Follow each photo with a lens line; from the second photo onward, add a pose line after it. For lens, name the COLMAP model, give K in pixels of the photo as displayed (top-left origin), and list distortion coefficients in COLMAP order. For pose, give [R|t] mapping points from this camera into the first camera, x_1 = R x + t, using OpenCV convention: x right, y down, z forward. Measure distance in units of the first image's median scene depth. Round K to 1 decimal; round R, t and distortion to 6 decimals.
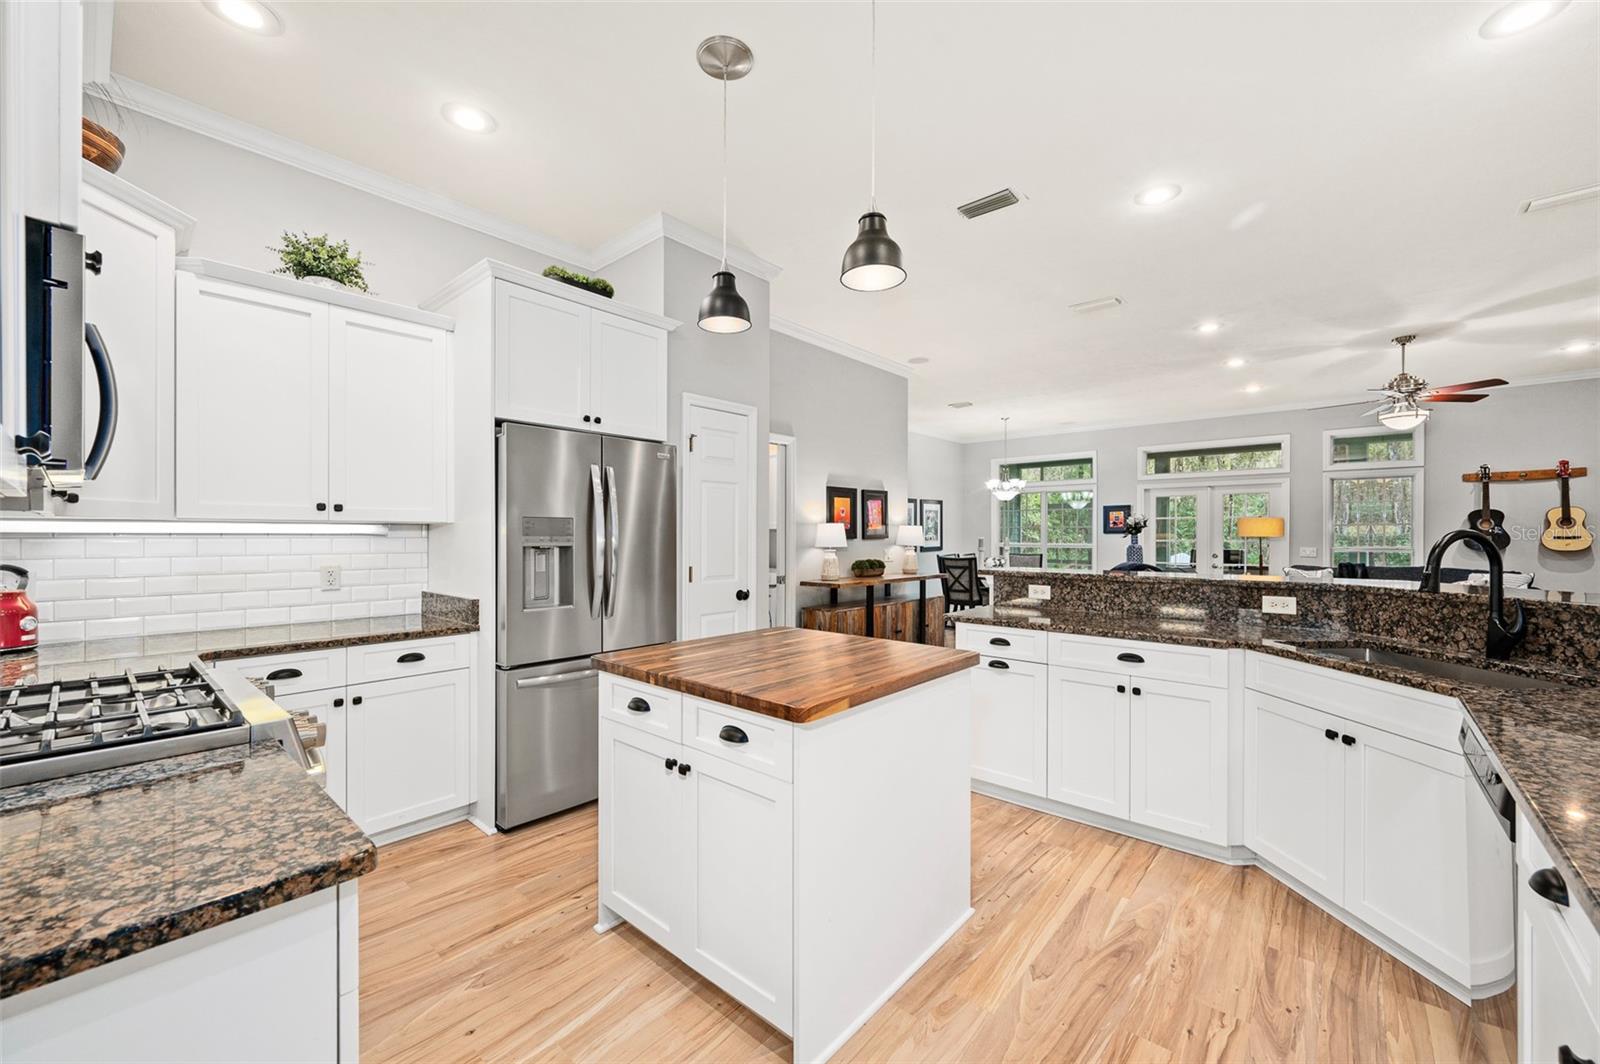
lens RADIAL K [[633.0, 0, 803.5], [0, 633.0, 533.3], [0, 0, 1]] dist [-0.001168, -0.000399]
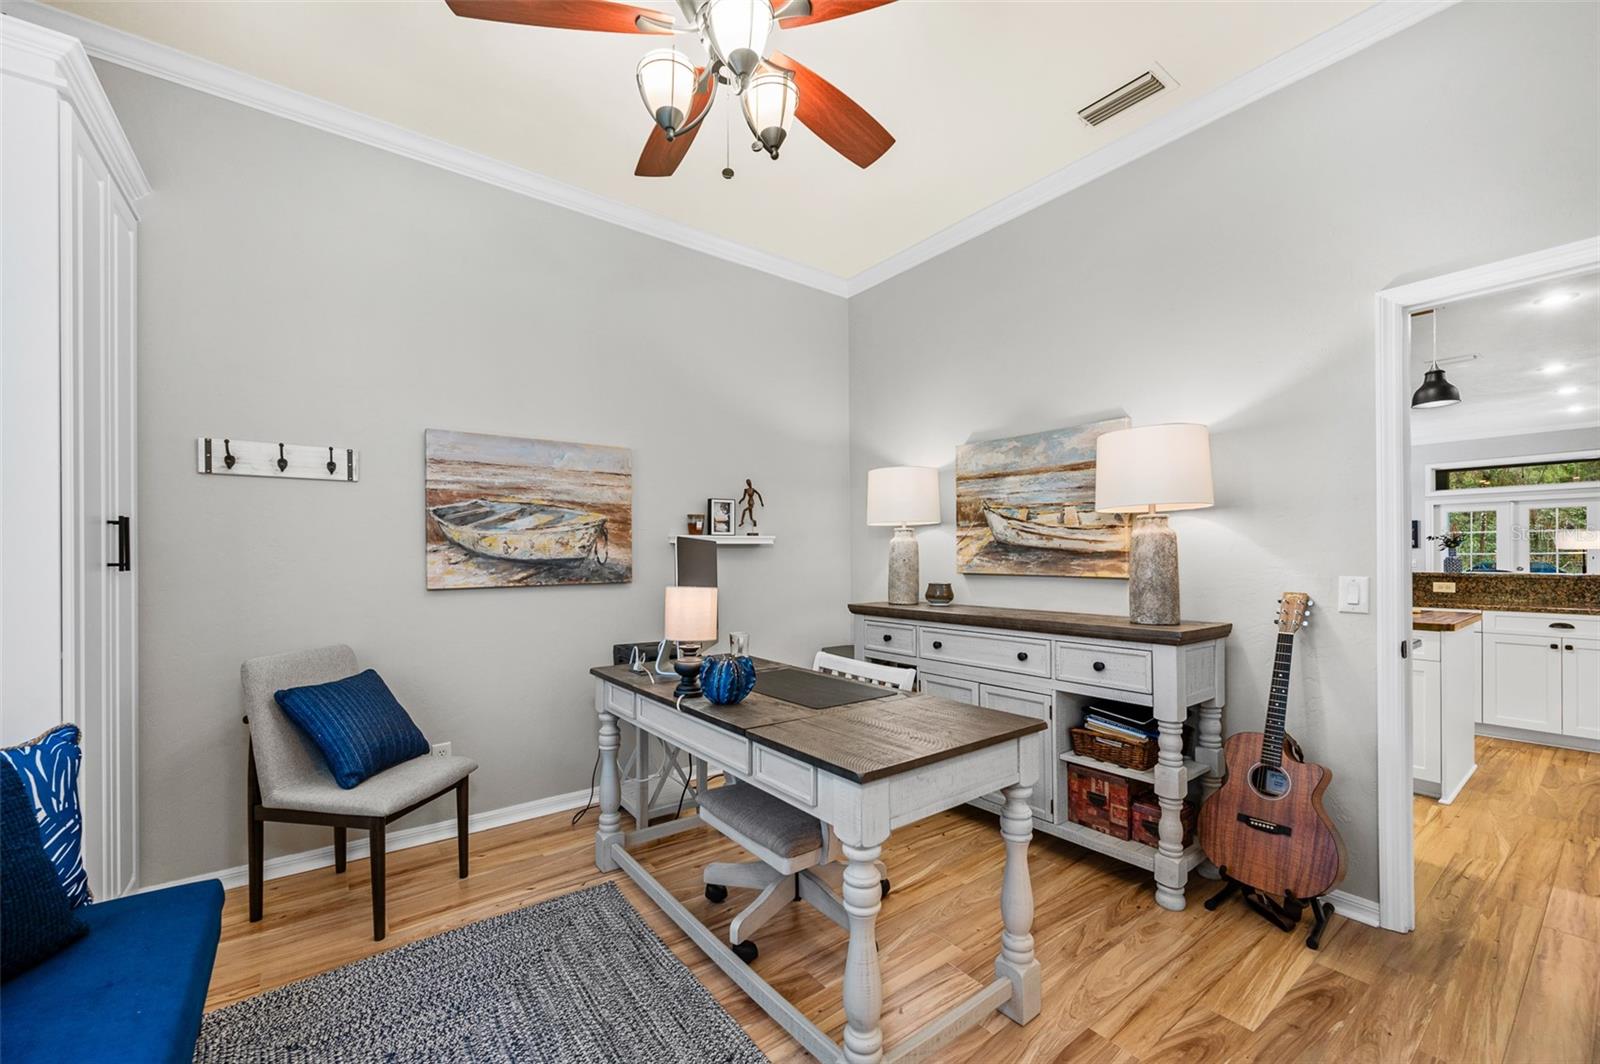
lens RADIAL K [[633.0, 0, 724.5], [0, 633.0, 563.3], [0, 0, 1]] dist [-0.001168, -0.000399]
pose [[0.971229, -0.004512, -0.238105, -1.019040], [0.007853, 0.999884, 0.013082, 0.012079], [0.238018, -0.014576, 0.971151, -0.892225]]
